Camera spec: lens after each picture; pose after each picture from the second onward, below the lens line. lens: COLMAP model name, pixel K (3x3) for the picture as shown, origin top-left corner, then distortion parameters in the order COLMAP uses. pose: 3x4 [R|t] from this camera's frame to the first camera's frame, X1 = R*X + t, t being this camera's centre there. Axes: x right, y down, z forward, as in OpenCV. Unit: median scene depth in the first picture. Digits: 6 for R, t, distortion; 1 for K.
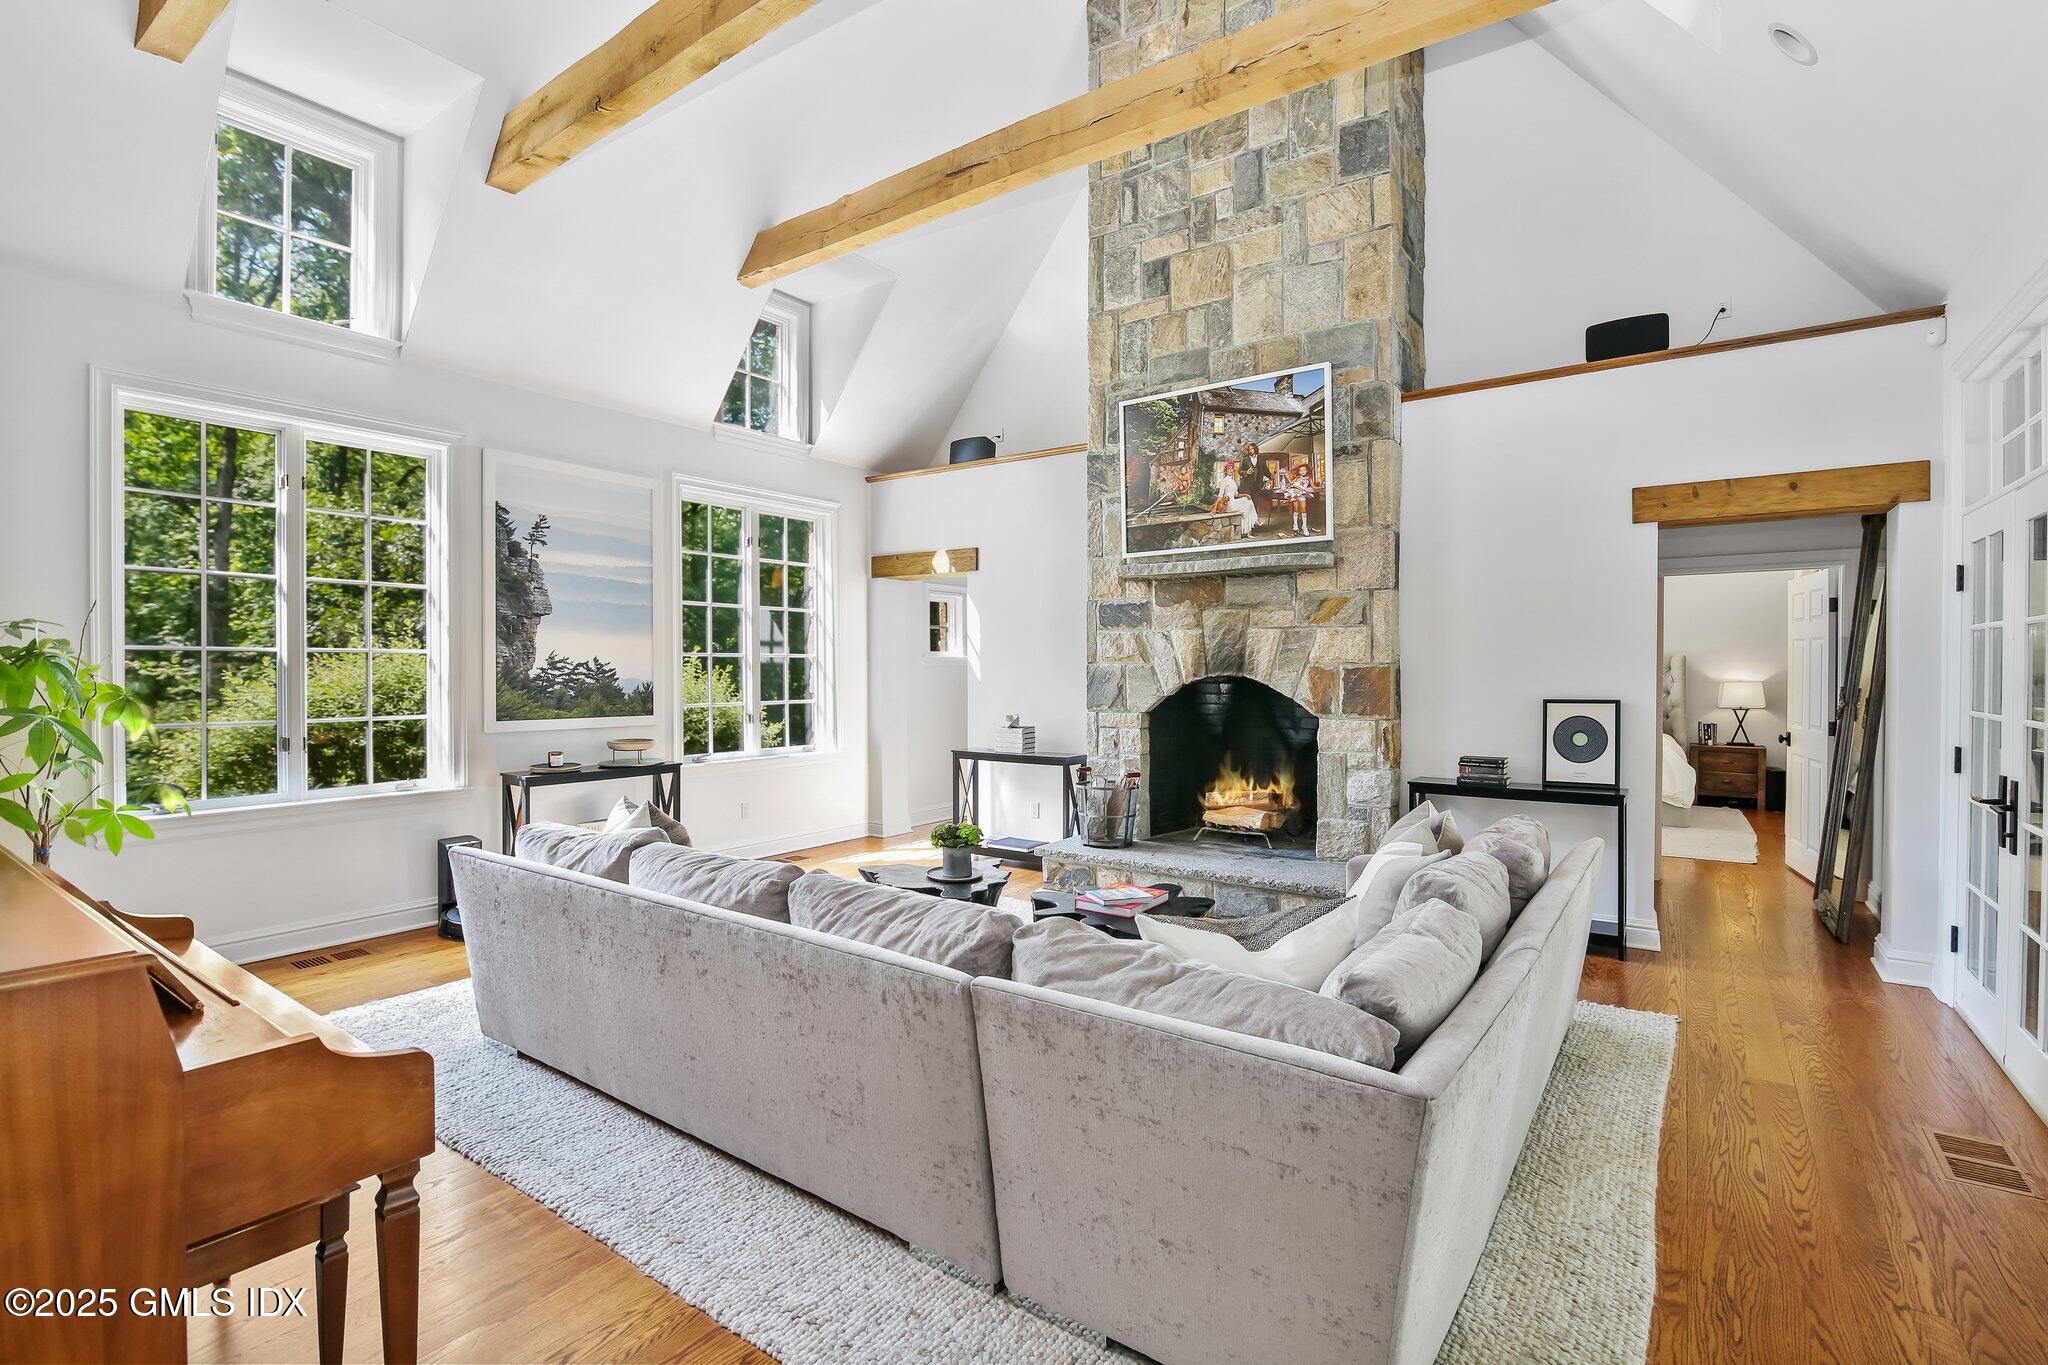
lens RADIAL K [[937.2, 0, 1030.1], [0, 937.2, 675.9], [0, 0, 1]] dist [0.000920, 0.000017]
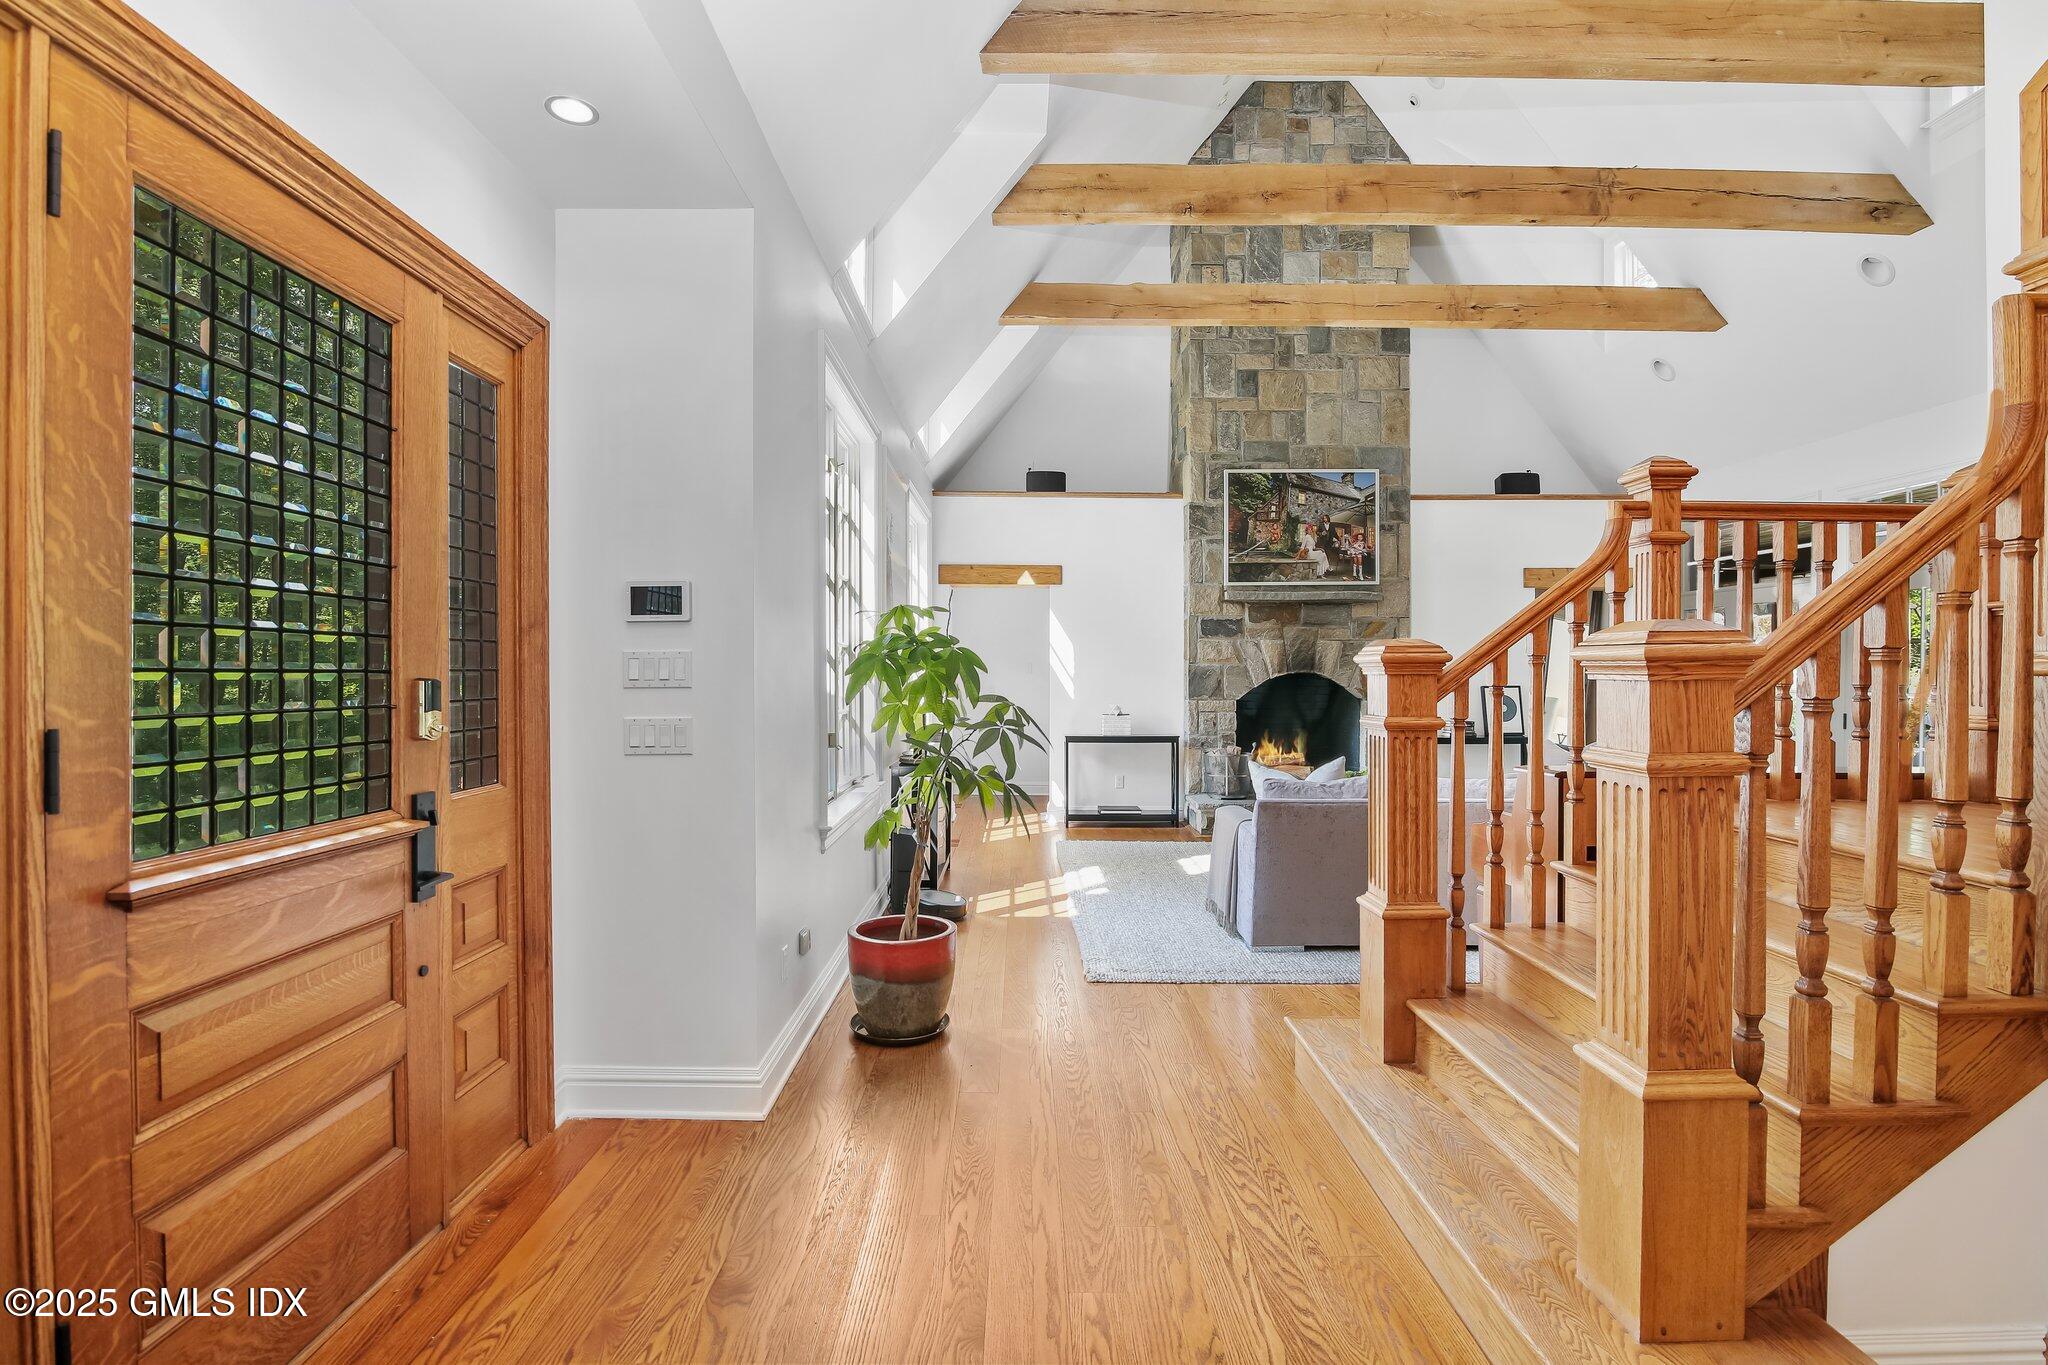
lens RADIAL K [[937.2, 0, 1027.4], [0, 937.2, 684.9], [0, 0, 1]] dist [0.000920, 0.000017]
pose [[0.814249, -0.006542, 0.580479, -0.969506], [0.002703, 0.999968, 0.007477, 0.006894], [-0.580509, -0.004519, 0.814241, 0.070035]]
